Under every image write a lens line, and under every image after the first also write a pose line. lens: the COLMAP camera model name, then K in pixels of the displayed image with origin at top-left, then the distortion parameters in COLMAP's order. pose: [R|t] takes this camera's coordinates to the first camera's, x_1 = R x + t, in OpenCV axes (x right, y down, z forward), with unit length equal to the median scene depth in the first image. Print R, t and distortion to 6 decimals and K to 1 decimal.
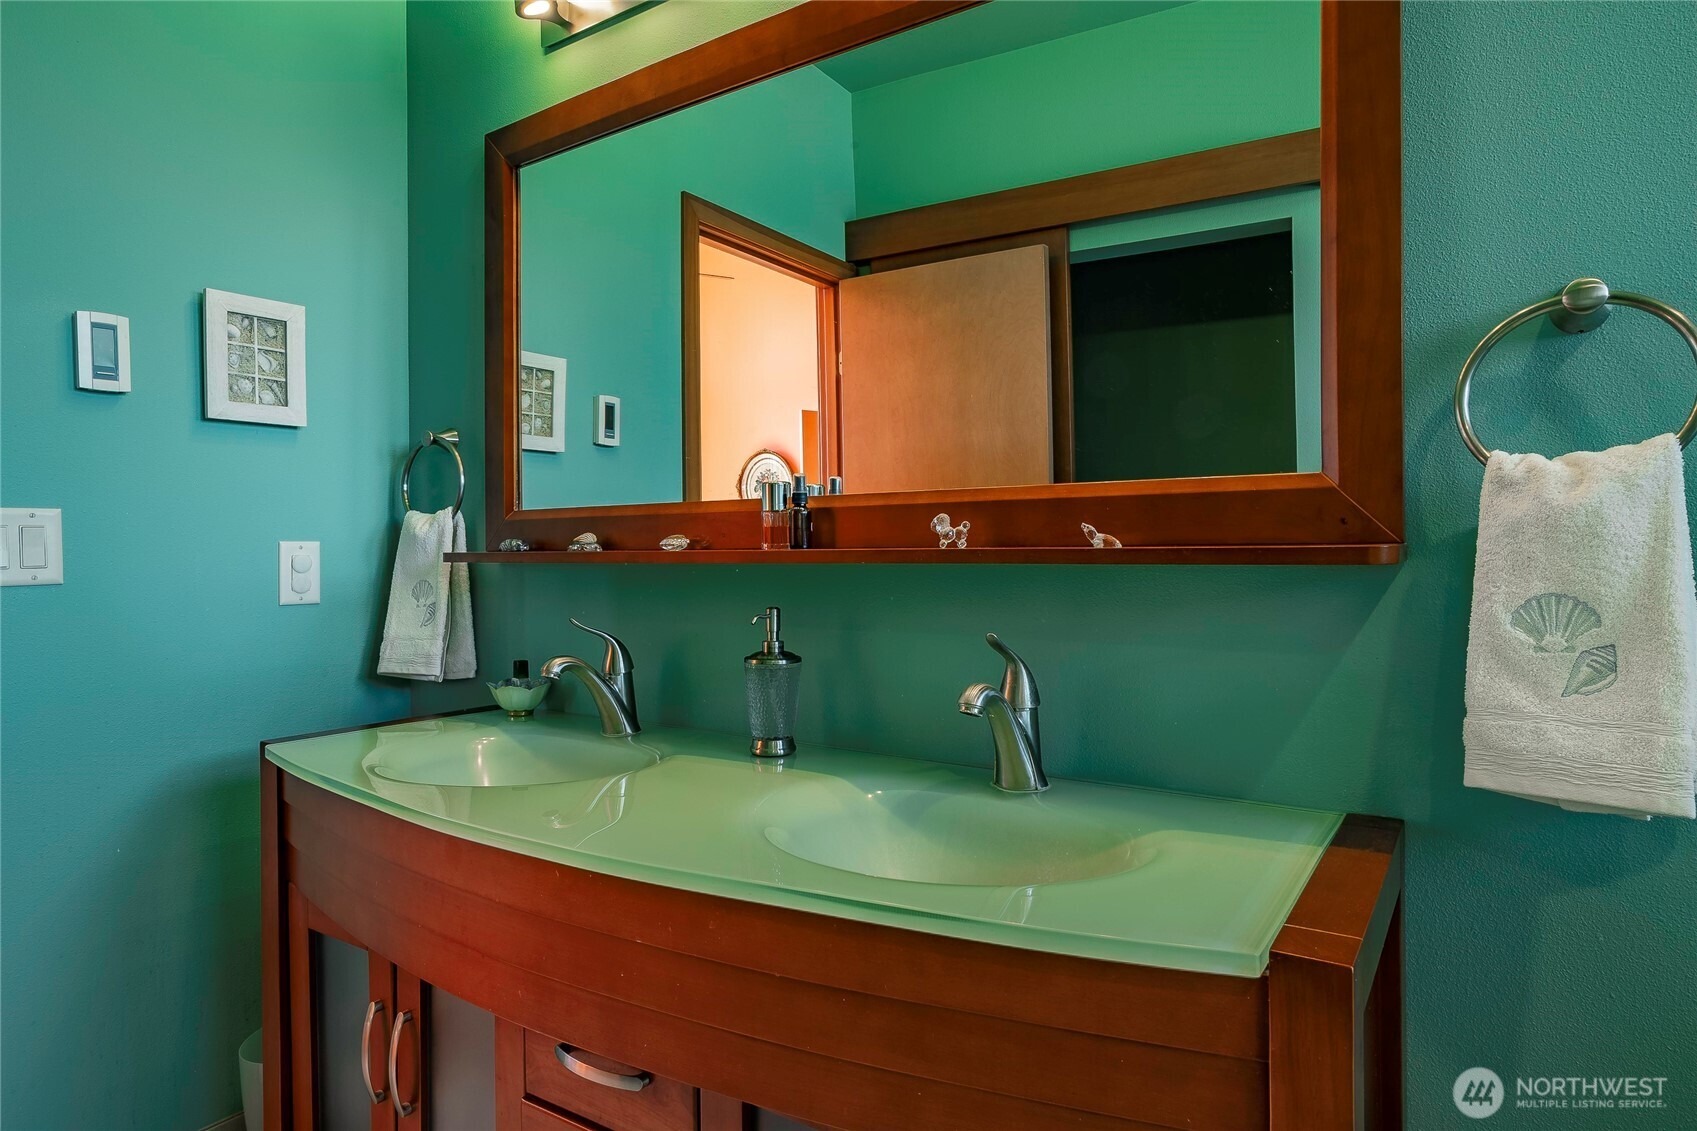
lens RADIAL K [[969.3, 0, 848.5], [0, 969.3, 565.5], [0, 0, 1]] dist [0.000769, 0.000018]
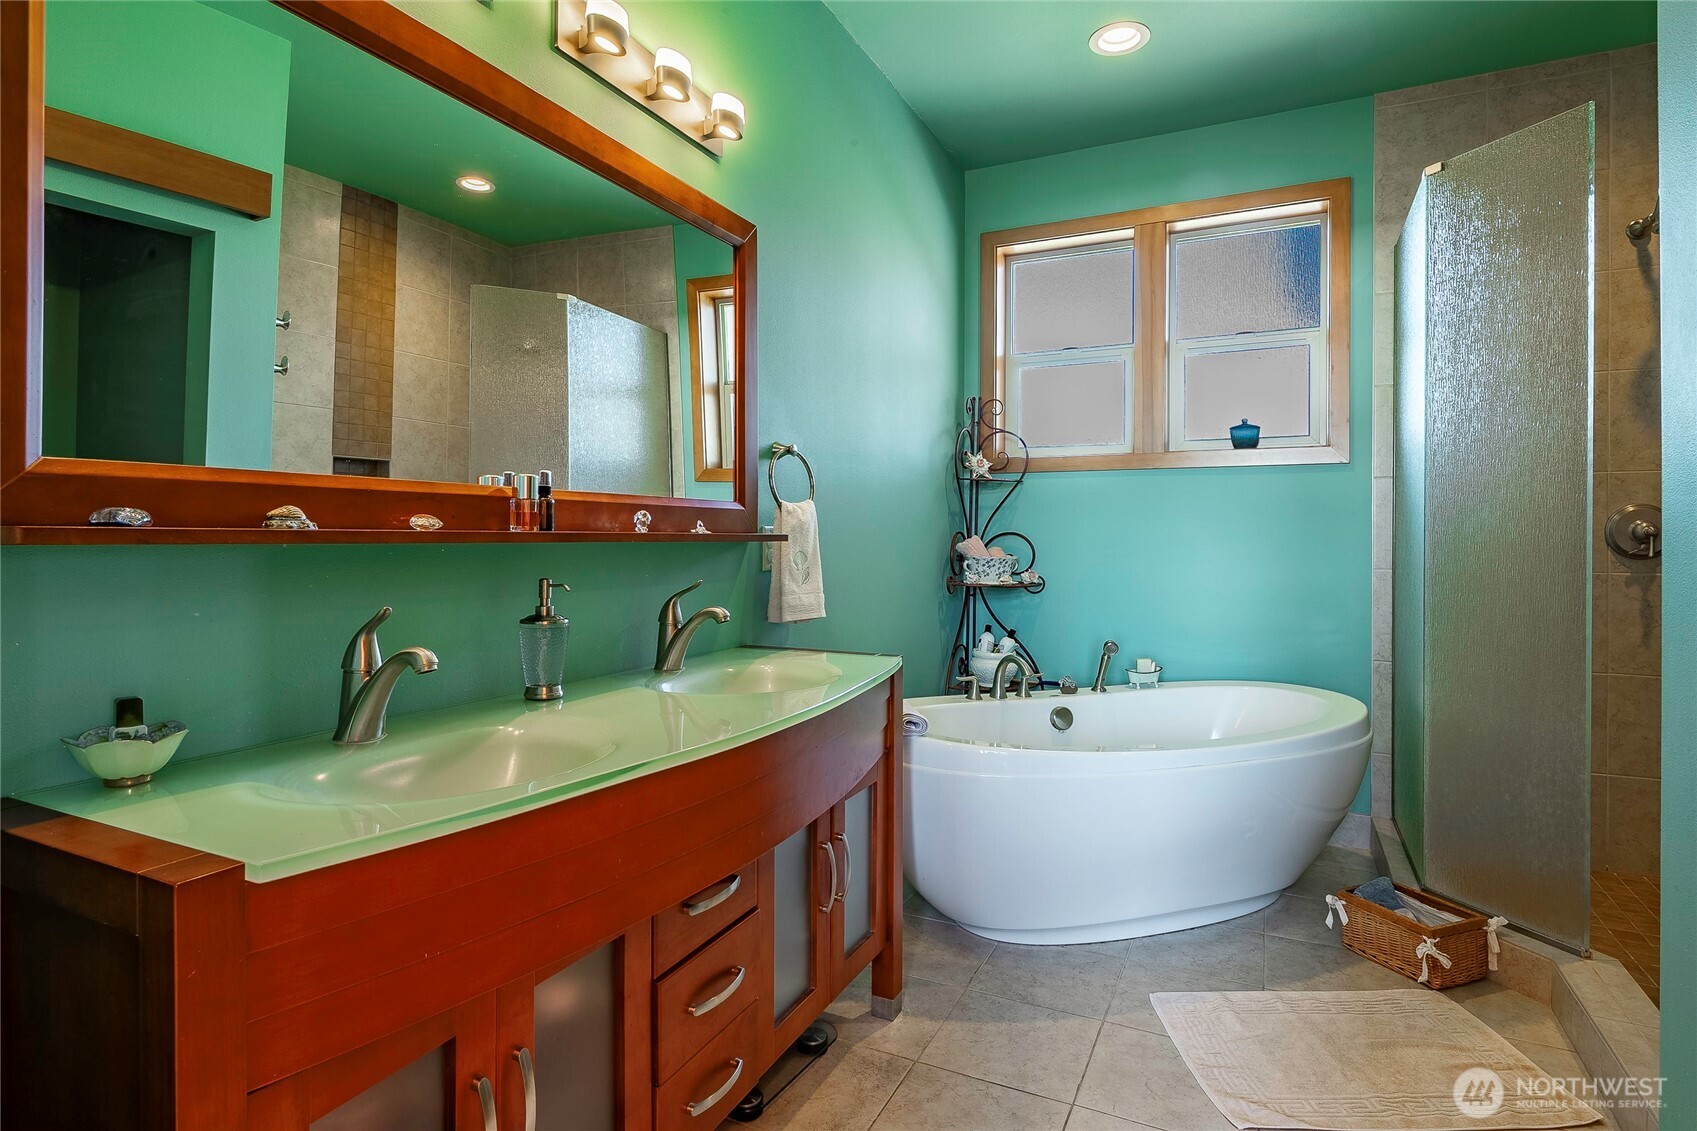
lens RADIAL K [[890.0, 0, 848.9], [0, 890.0, 541.6], [0, 0, 1]] dist [-0.003733, -0.000798]
pose [[-0.138154, -0.004311, 0.990401, -1.256181], [0.004380, 0.999978, 0.004963, -0.007279], [-0.990401, 0.005024, -0.138132, 0.779150]]
